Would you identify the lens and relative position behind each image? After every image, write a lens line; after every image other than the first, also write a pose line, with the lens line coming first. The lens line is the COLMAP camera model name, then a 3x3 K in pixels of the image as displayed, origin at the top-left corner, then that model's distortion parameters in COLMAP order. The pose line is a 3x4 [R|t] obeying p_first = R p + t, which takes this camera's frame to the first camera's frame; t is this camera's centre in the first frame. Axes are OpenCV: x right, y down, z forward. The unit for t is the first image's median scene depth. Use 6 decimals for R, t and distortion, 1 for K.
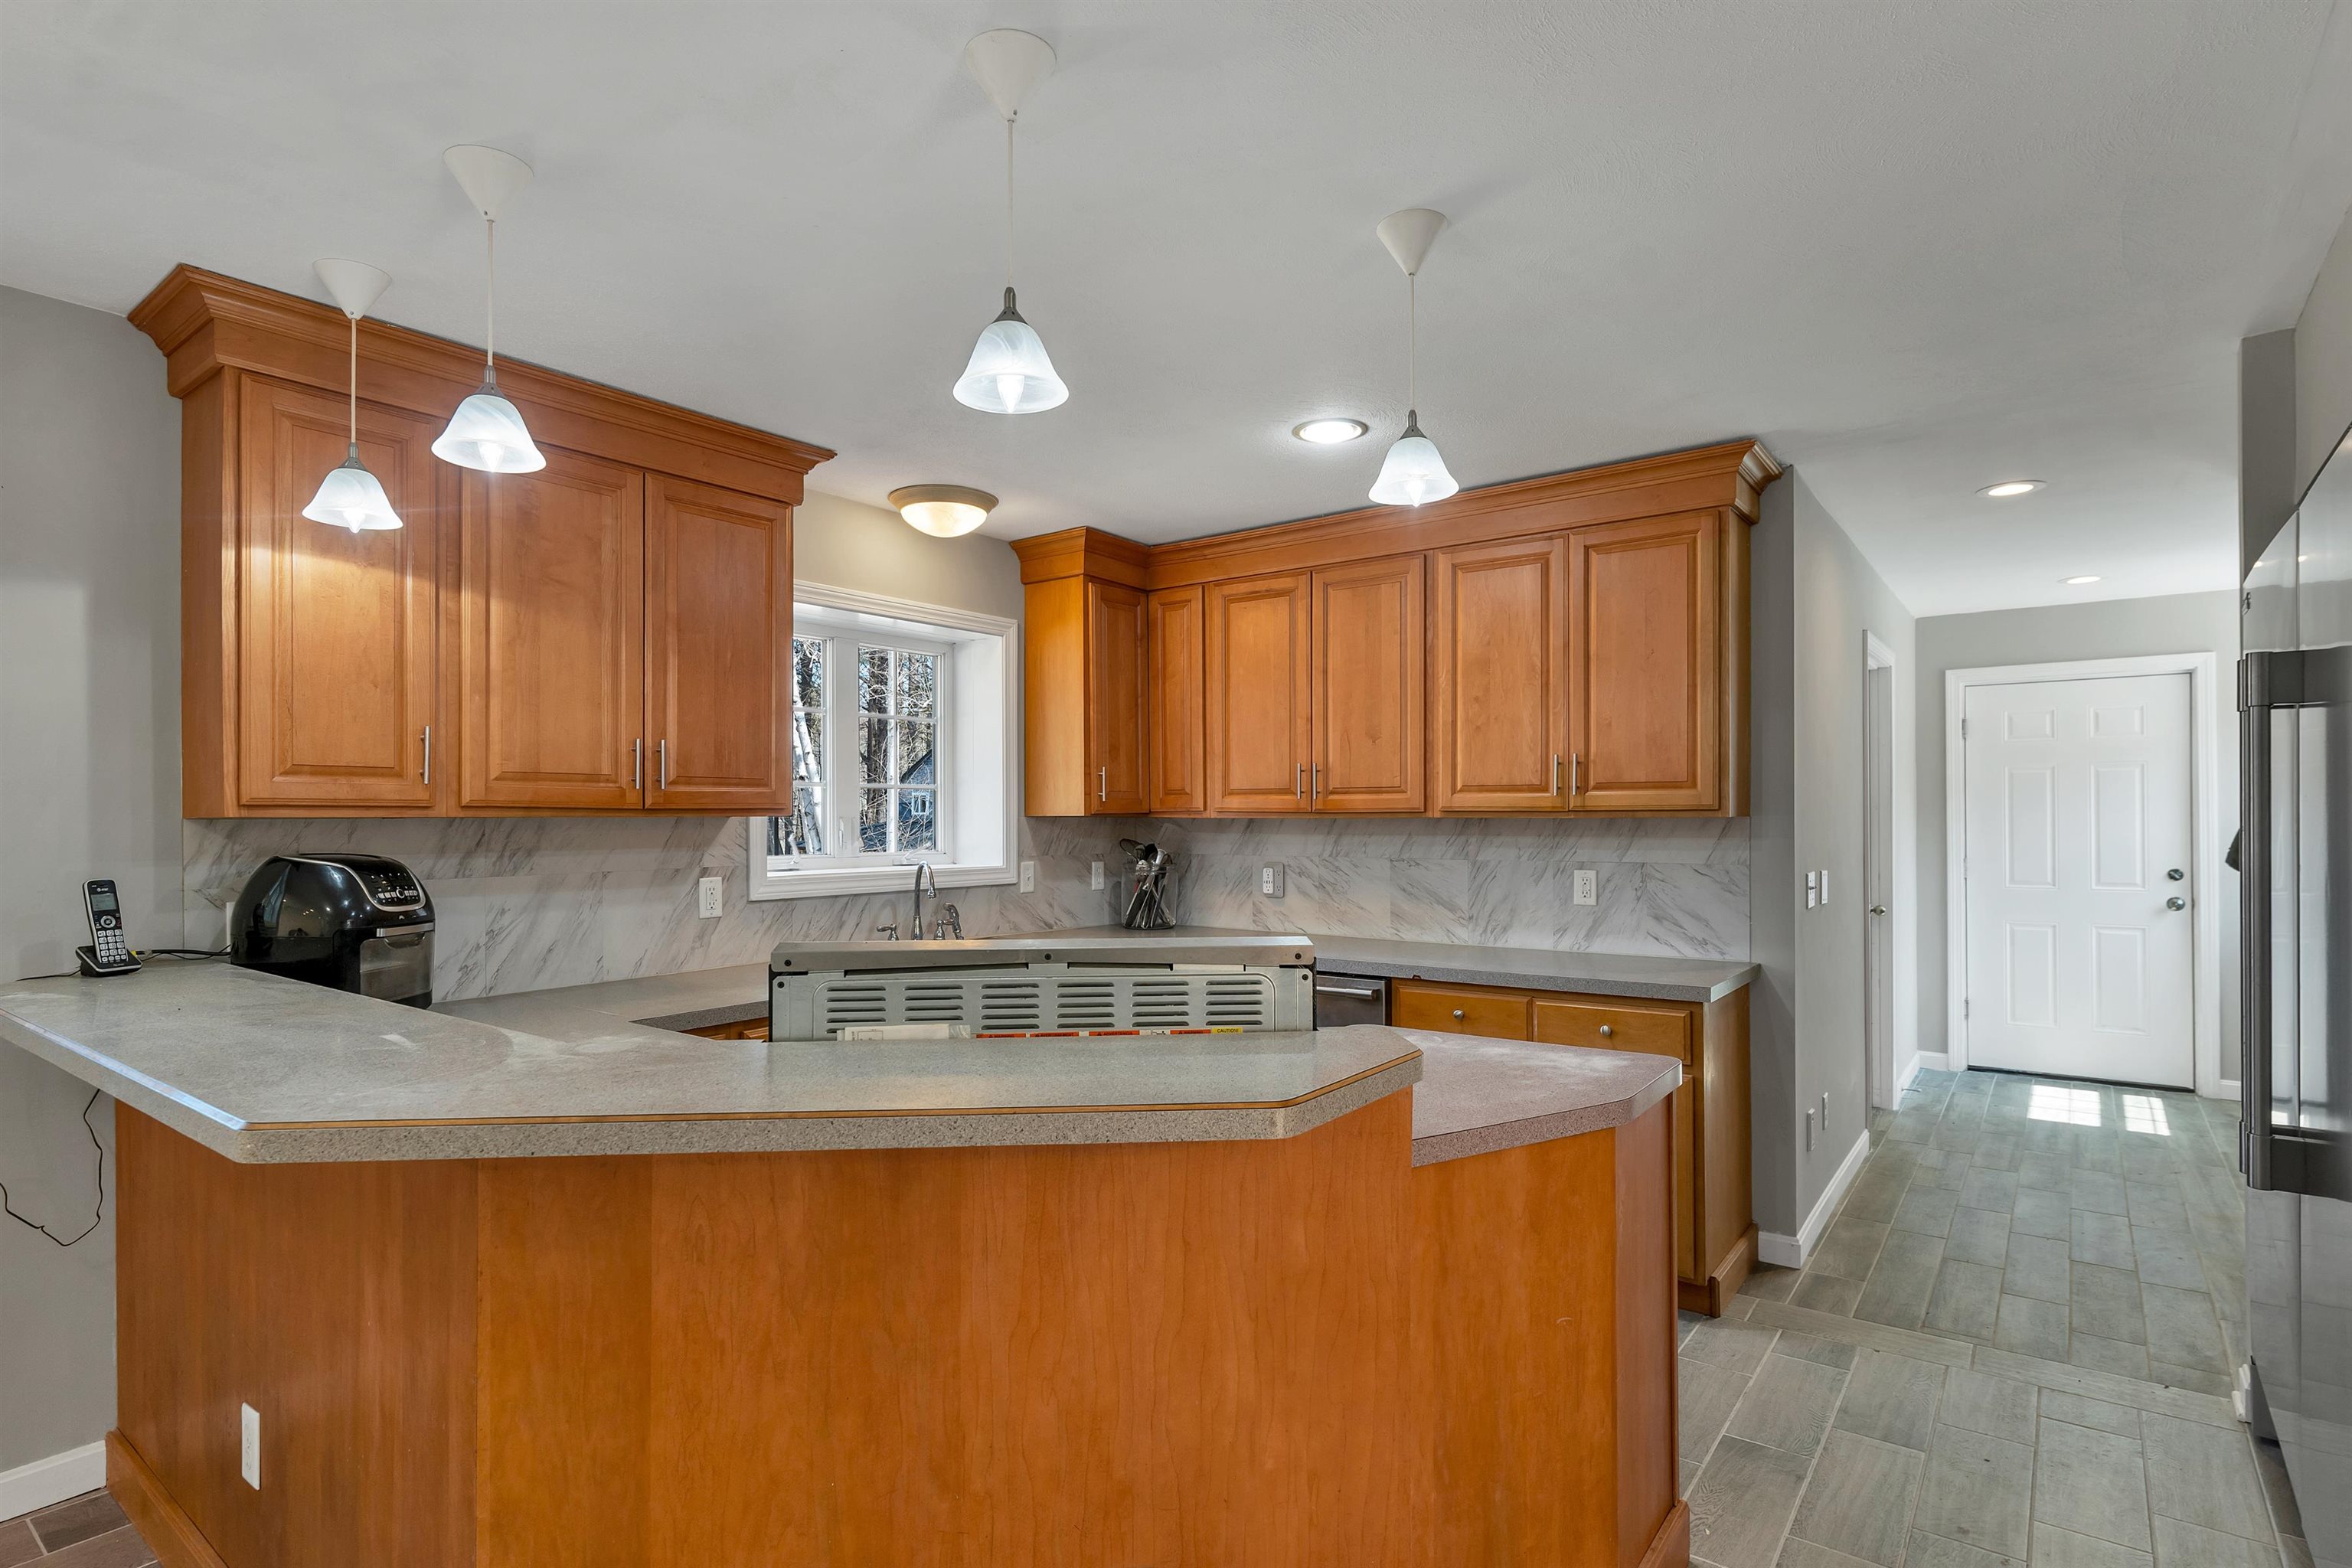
lens RADIAL K [[1180.5, 0, 1172.8], [0, 1180.5, 811.5], [0, 0, 1]] dist [0.000299, 0.000195]
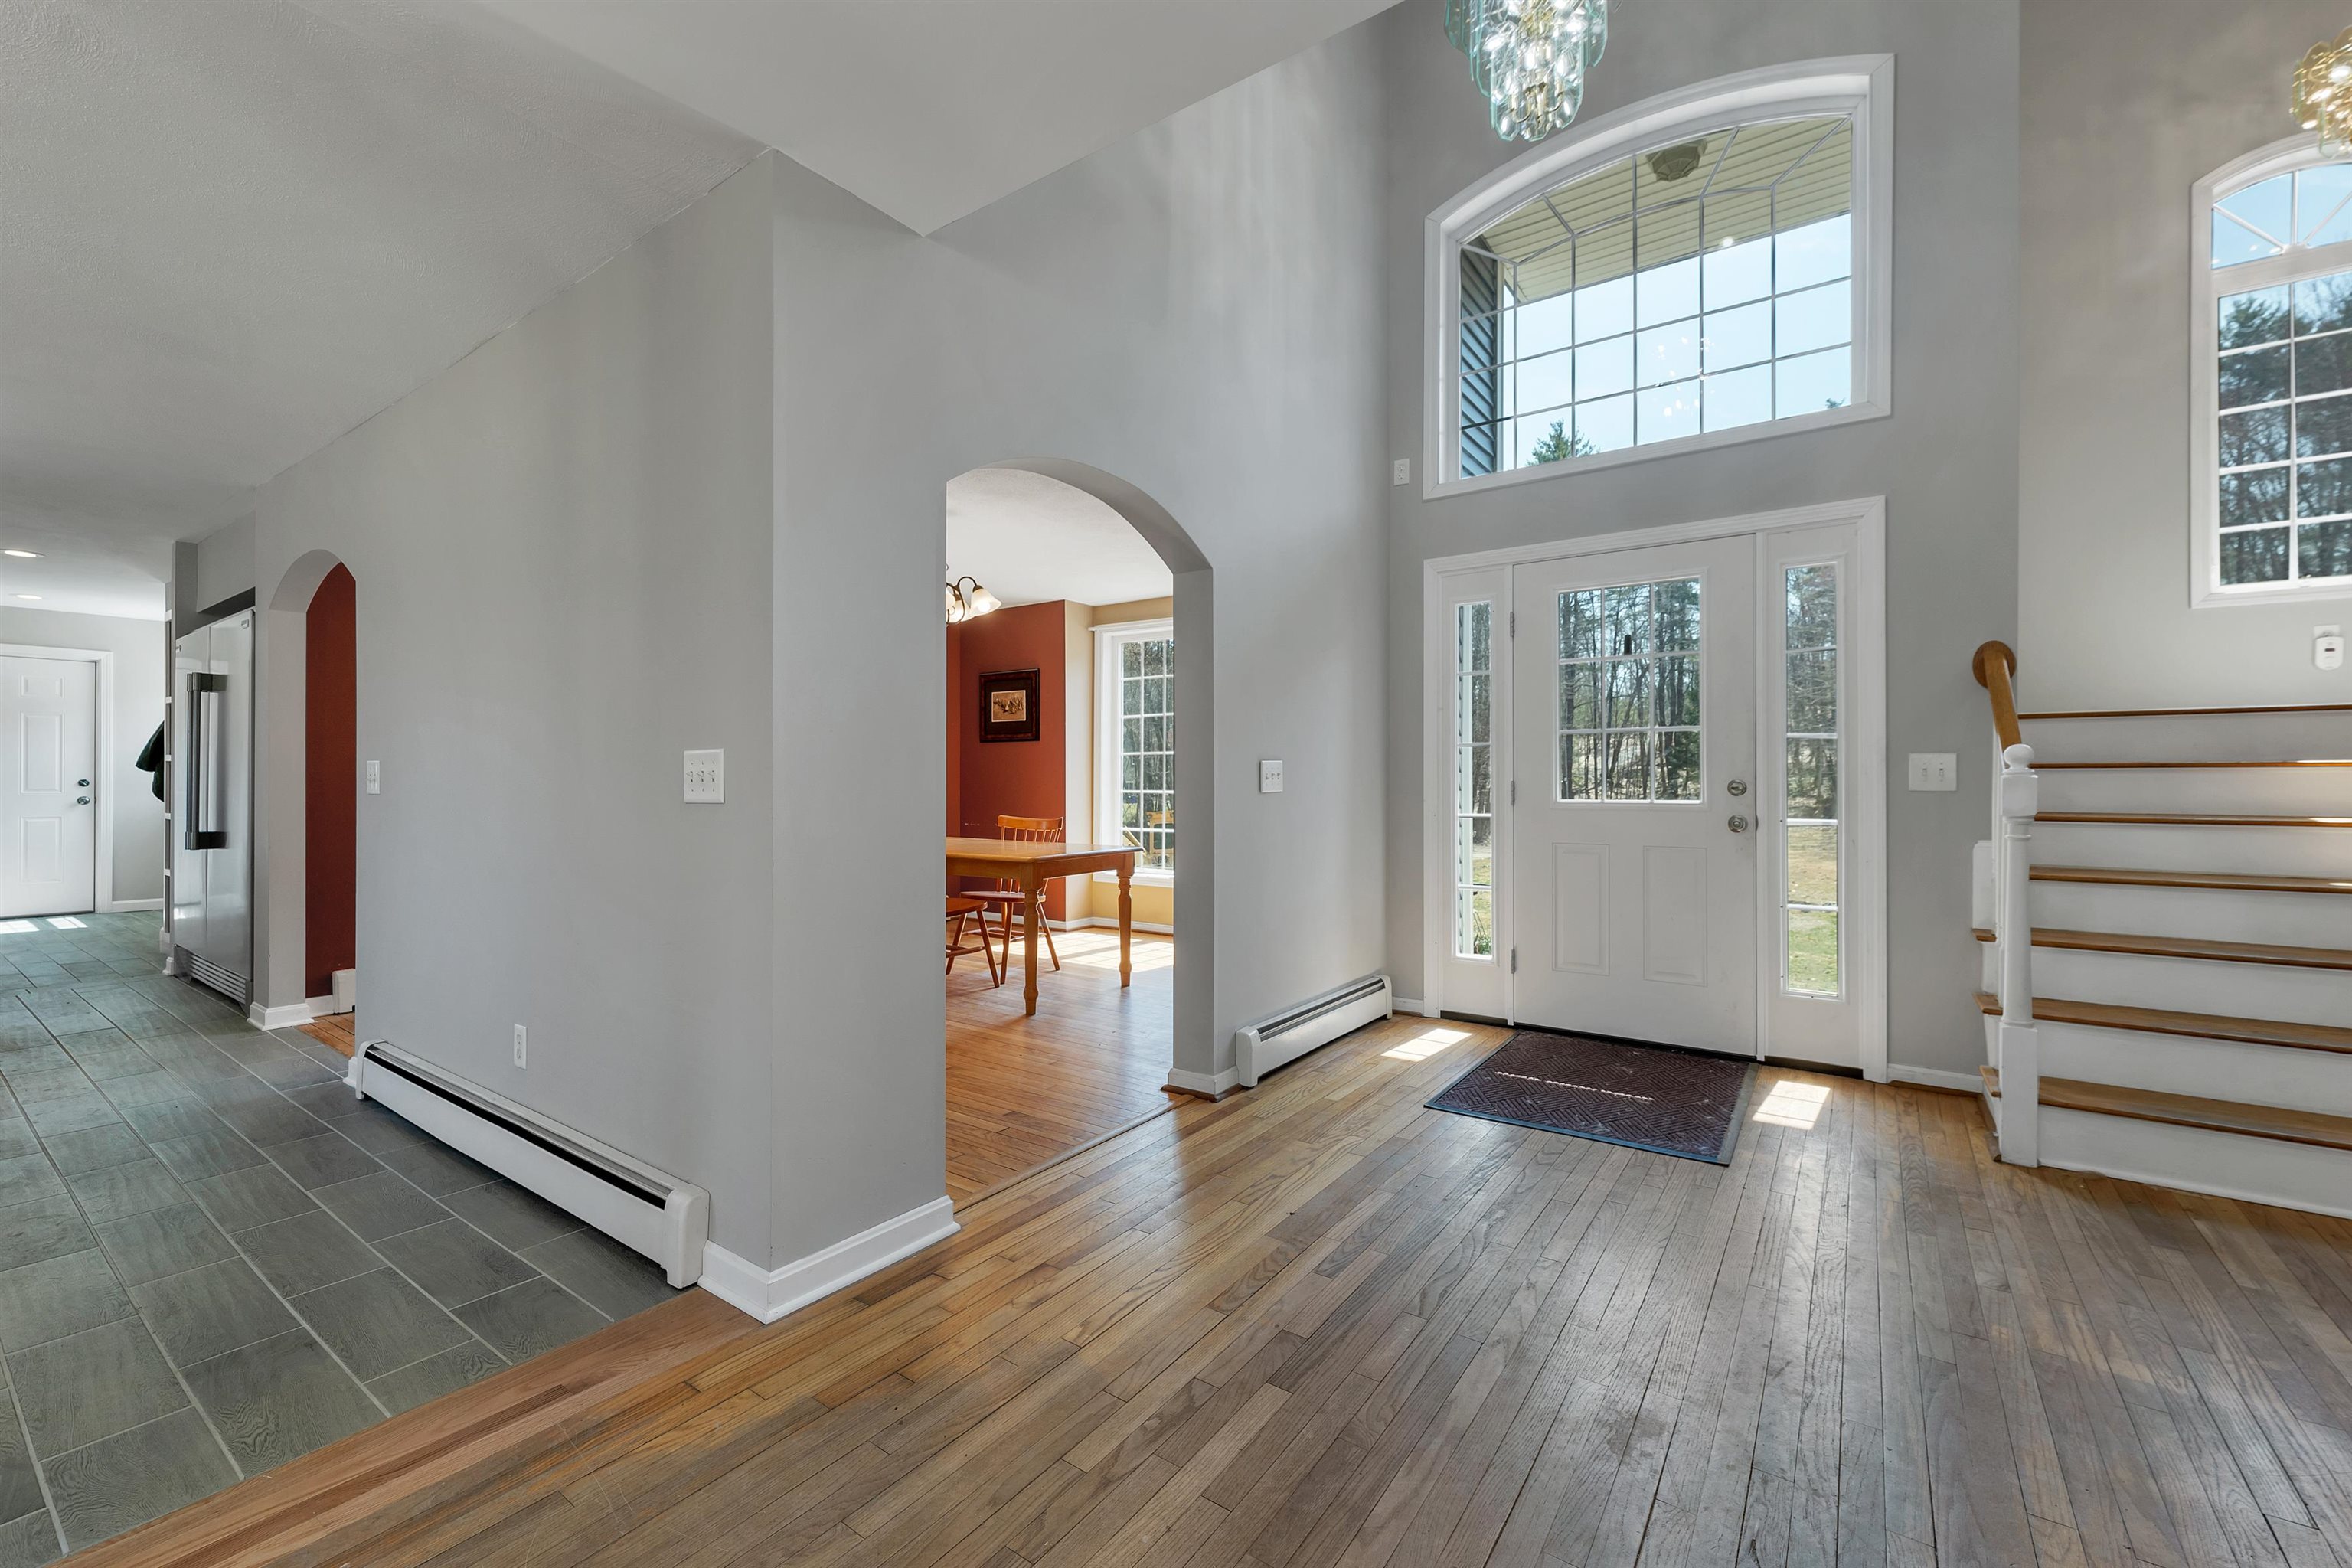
lens RADIAL K [[962.6, 0, 1183.1], [0, 962.6, 774.0], [0, 0, 1]] dist [0.001712, 0.000111]
pose [[-0.036317, 0.009398, 0.999296, -0.824349], [-0.005464, 0.999939, -0.009602, 0.067772], [-0.999325, -0.005809, -0.036263, -0.723797]]
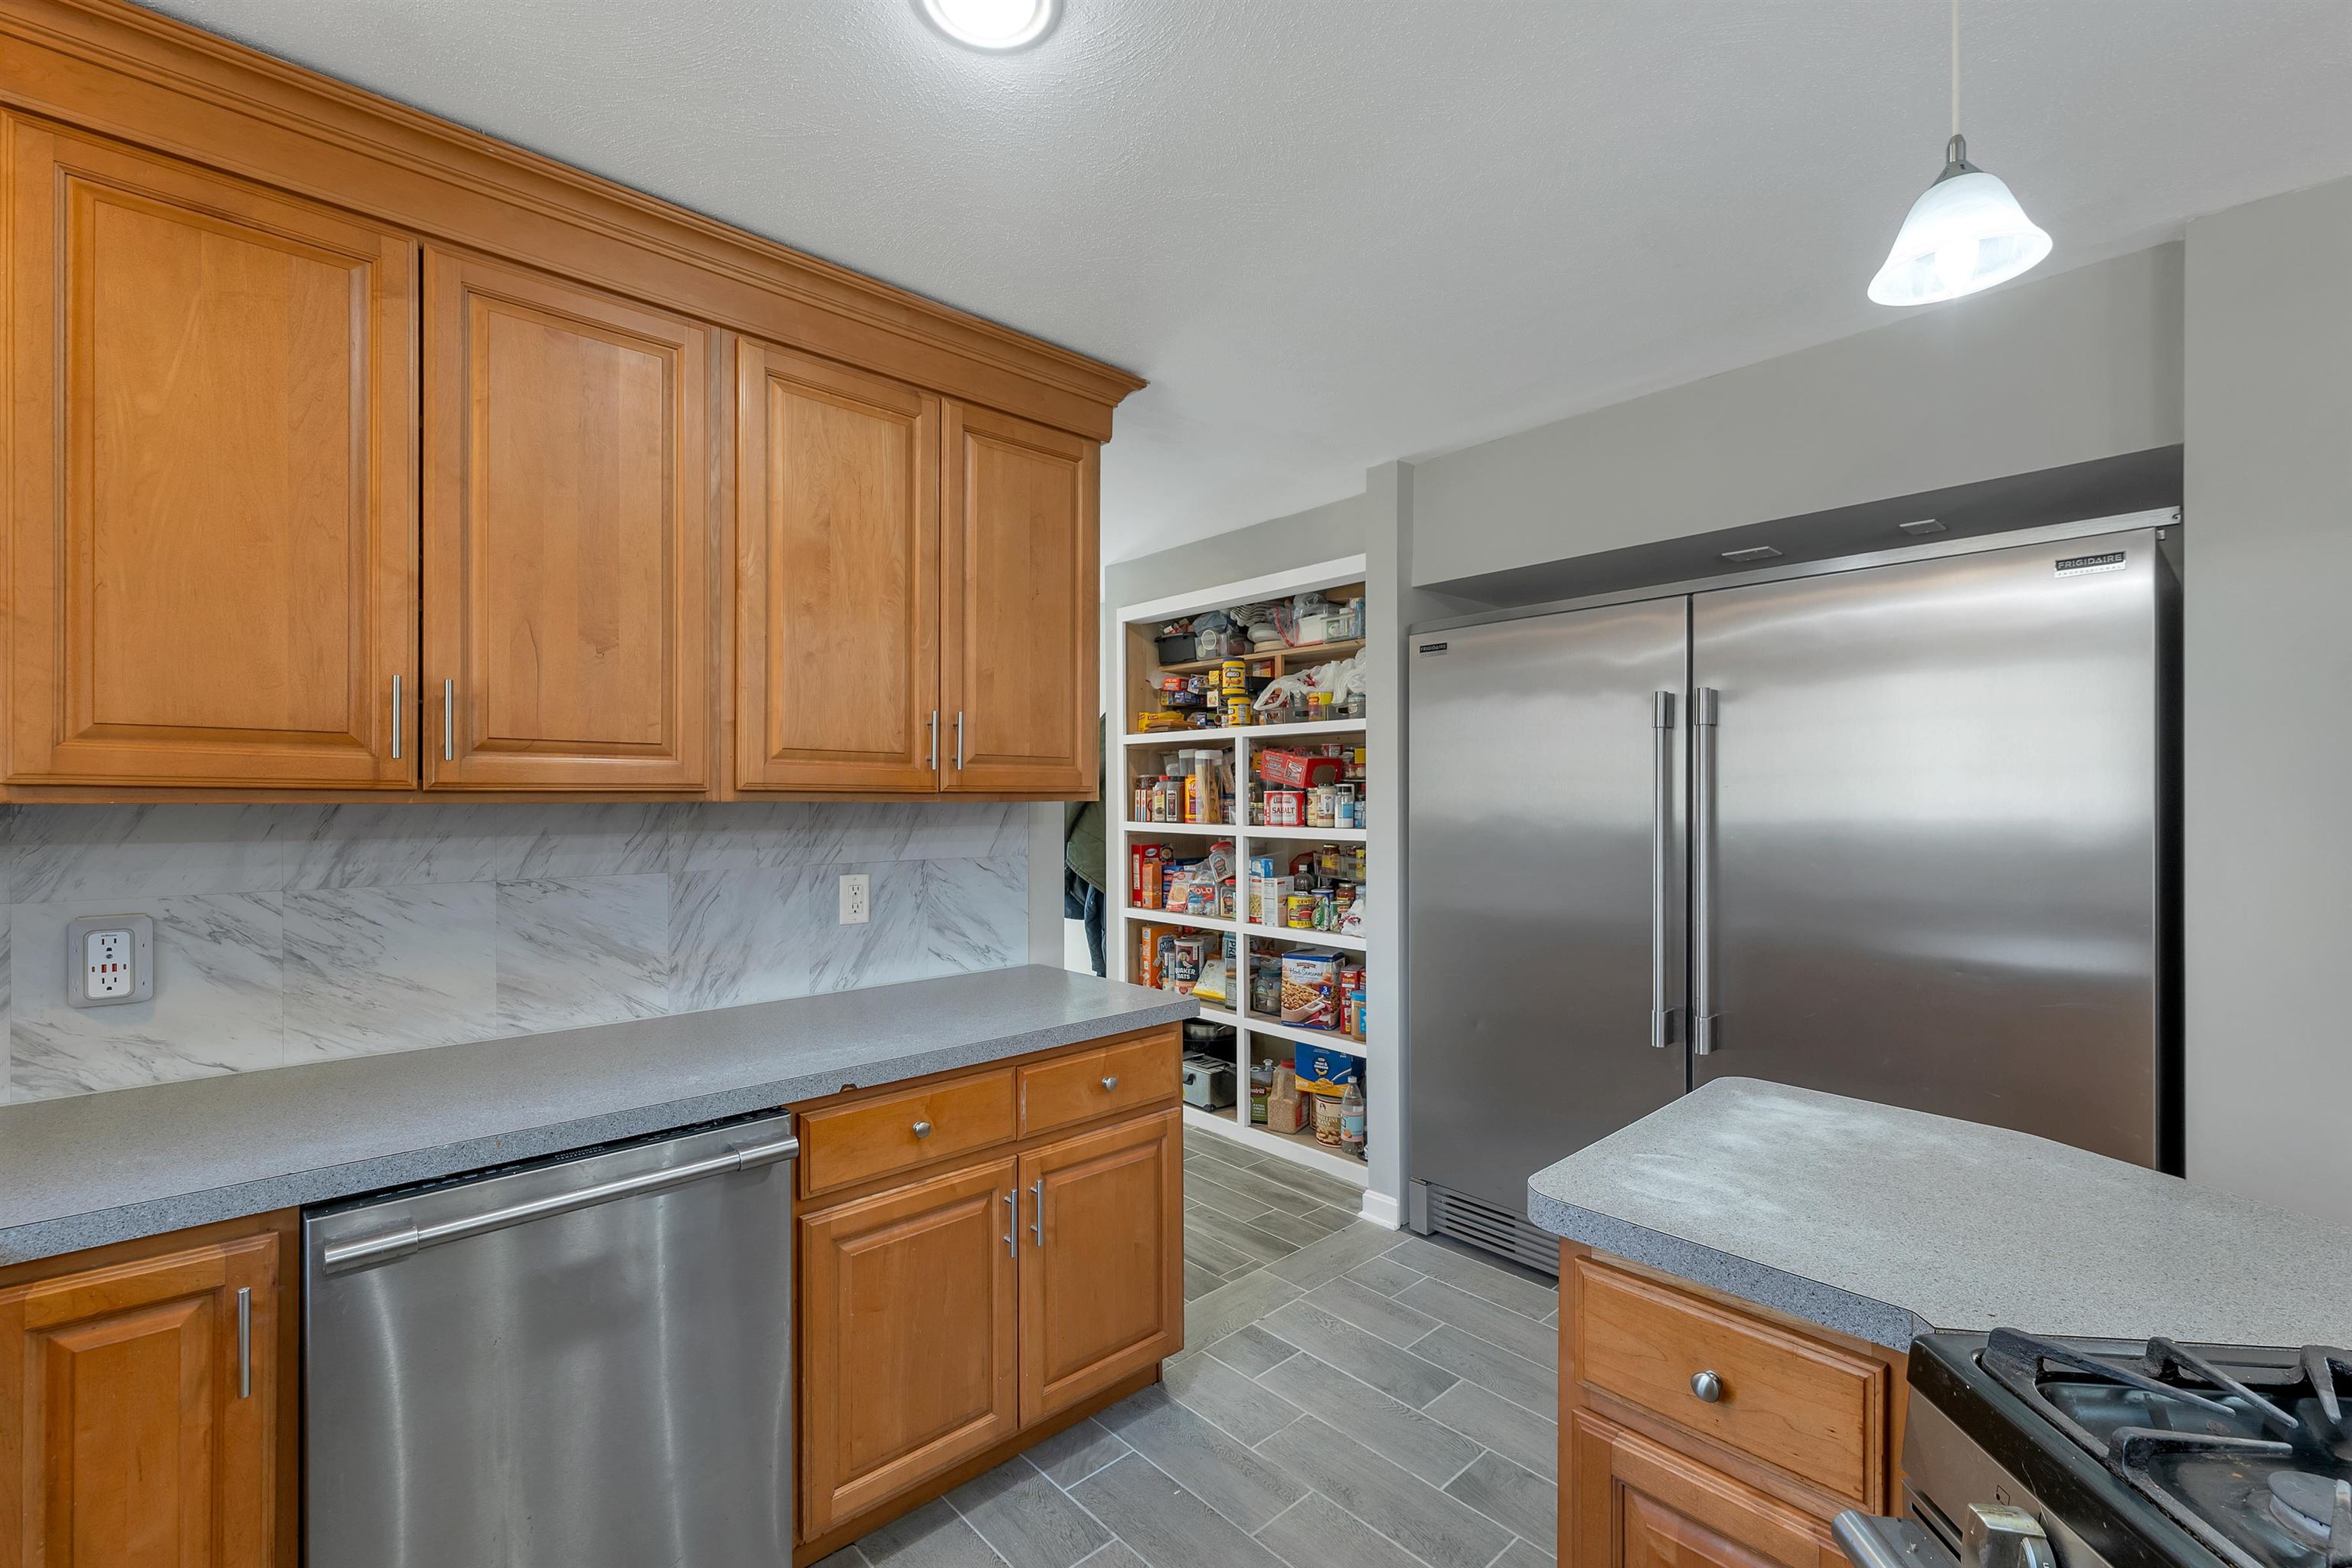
lens RADIAL K [[987.6, 0, 1160.0], [0, 987.6, 799.2], [0, 0, 1]] dist [0.001791, 0.000170]
pose [[0.190070, 0.002216, 0.981768, -0.209140], [-0.004119, 0.999990, -0.001459, 0.003971], [-0.981762, -0.003766, 0.190077, 0.720670]]
